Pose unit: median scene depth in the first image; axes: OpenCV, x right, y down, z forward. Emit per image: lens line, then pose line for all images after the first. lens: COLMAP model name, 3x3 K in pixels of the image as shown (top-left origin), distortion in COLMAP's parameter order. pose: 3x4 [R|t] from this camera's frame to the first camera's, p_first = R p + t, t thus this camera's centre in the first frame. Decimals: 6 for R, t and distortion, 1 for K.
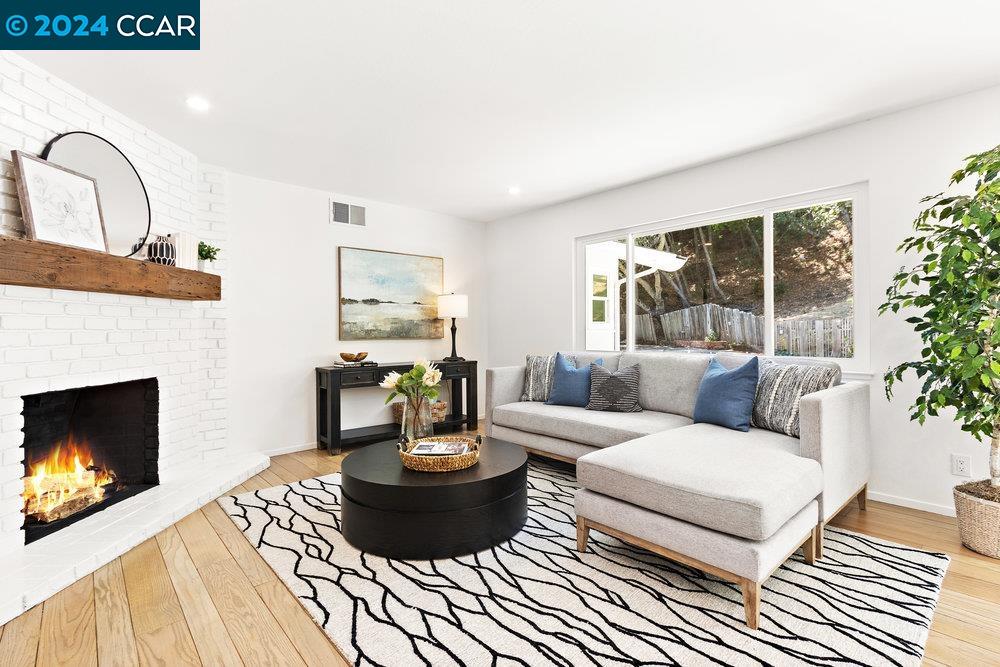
lens RADIAL K [[459.9, 0, 499.6], [0, 459.9, 328.7], [0, 0, 1]] dist [0.003572, -0.002208]
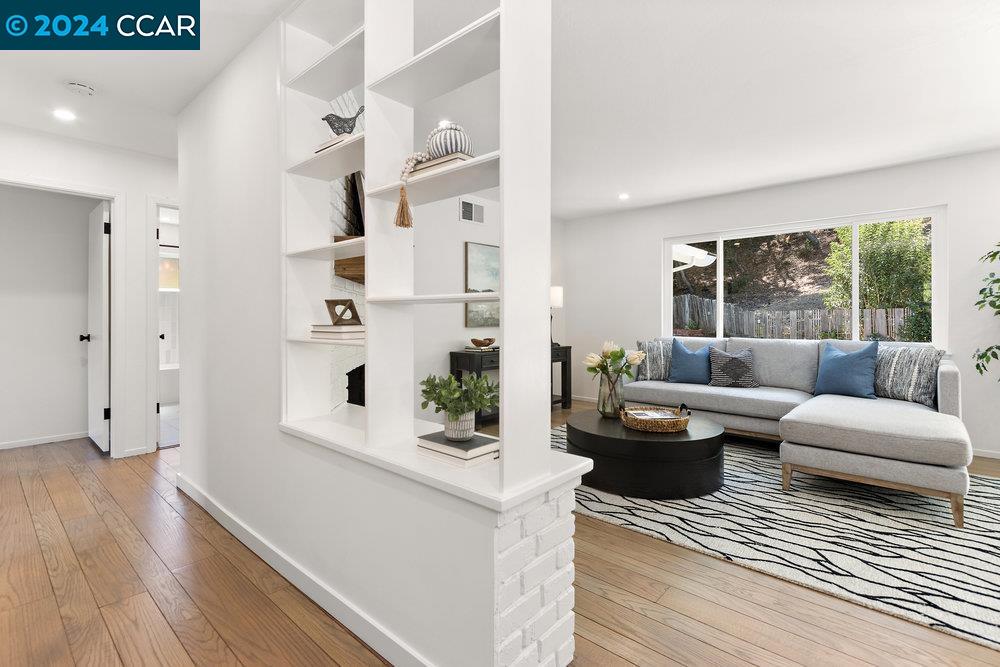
lens RADIAL K [[459.9, 0, 499.7], [0, 459.9, 319.3], [0, 0, 1]] dist [0.003572, -0.002208]
pose [[0.995049, 0.005302, 0.099248, -0.573960], [-0.005839, 0.999970, 0.005122, -0.000211], [-0.099217, -0.005676, 0.995050, -0.159300]]
